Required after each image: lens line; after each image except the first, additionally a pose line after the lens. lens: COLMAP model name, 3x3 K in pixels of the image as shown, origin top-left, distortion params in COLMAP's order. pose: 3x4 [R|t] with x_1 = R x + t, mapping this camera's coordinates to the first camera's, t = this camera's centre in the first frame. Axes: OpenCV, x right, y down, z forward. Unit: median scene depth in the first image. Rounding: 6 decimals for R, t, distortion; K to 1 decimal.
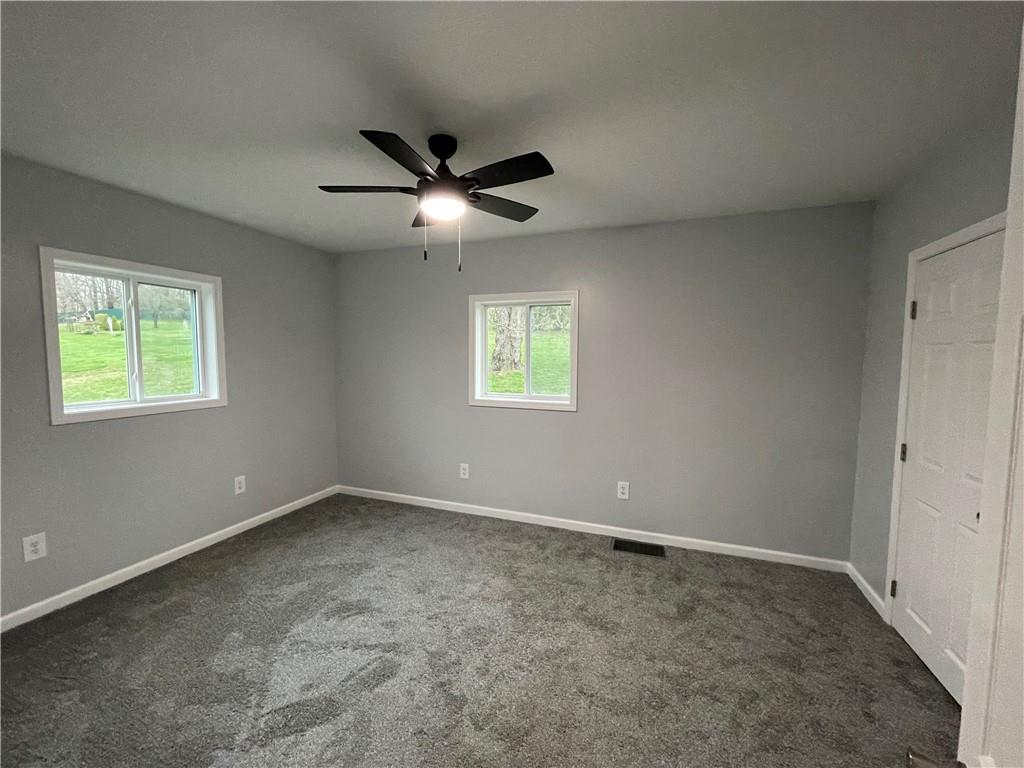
lens RADIAL K [[414.1, 0, 512.5], [0, 414.1, 384.7], [0, 0, 1]] dist [-0.002871, -0.000269]
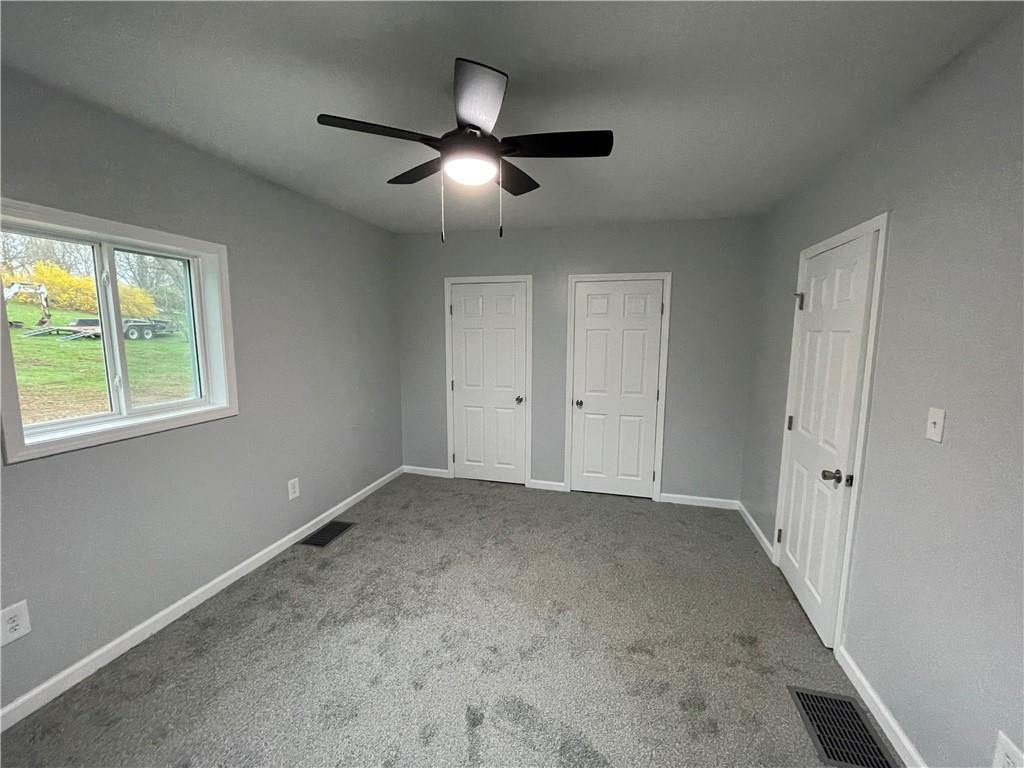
lens RADIAL K [[414.1, 0, 512.5], [0, 414.1, 384.7], [0, 0, 1]] dist [-0.002871, -0.000269]
pose [[-0.109149, -0.134656, 0.984862, -0.865922], [0.059983, 0.988084, 0.141744, -0.085975], [-0.992214, 0.074546, -0.099772, 0.834561]]
